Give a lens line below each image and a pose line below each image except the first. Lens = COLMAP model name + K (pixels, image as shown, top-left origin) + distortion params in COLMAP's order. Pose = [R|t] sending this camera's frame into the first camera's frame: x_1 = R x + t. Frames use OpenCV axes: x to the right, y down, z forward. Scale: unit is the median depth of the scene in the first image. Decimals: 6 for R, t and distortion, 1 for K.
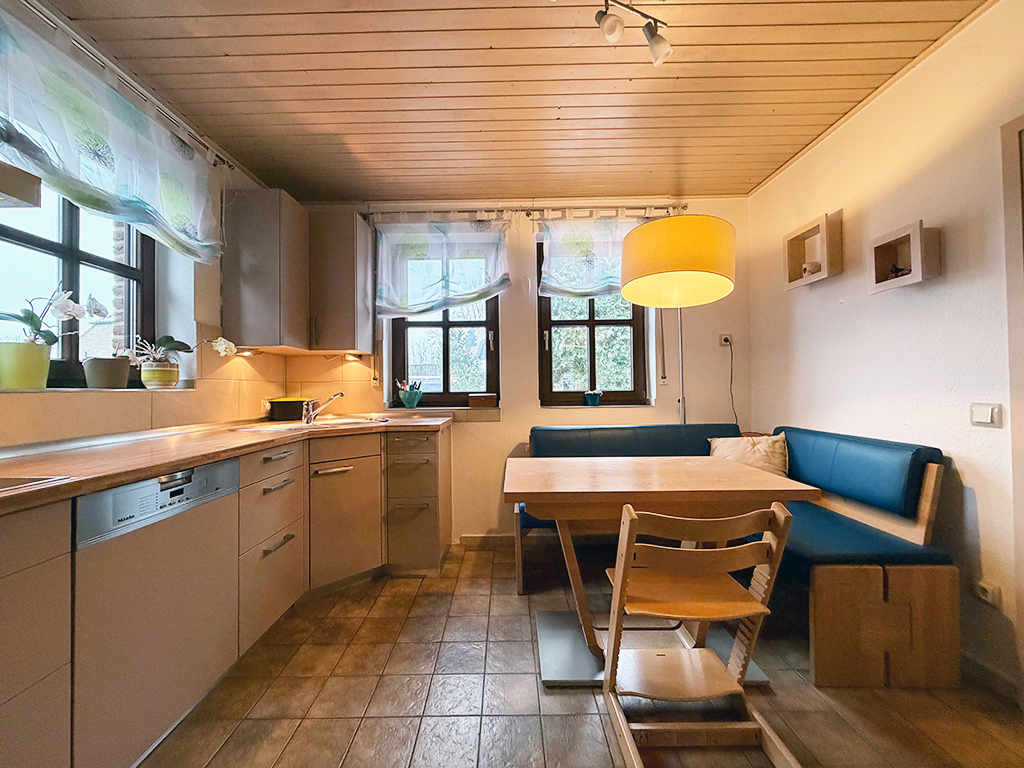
lens RADIAL K [[406.4, 0, 504.0], [0, 406.4, 384.2], [0, 0, 1]] dist [0.001026, 0.000183]
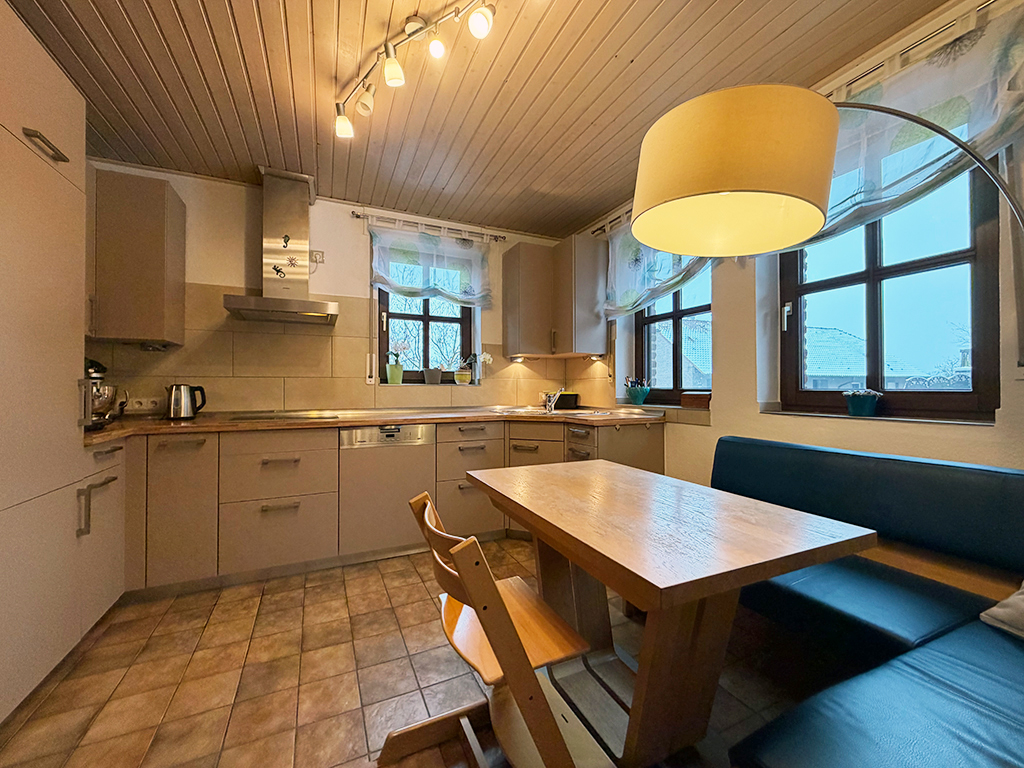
lens RADIAL K [[406.4, 0, 508.3], [0, 406.4, 384.1], [0, 0, 1]] dist [0.001026, 0.000183]
pose [[0.426889, 0.005860, -0.904285, 0.553281], [0.007045, 0.999927, 0.009805, -0.003623], [0.904277, -0.010556, 0.426816, 0.287835]]
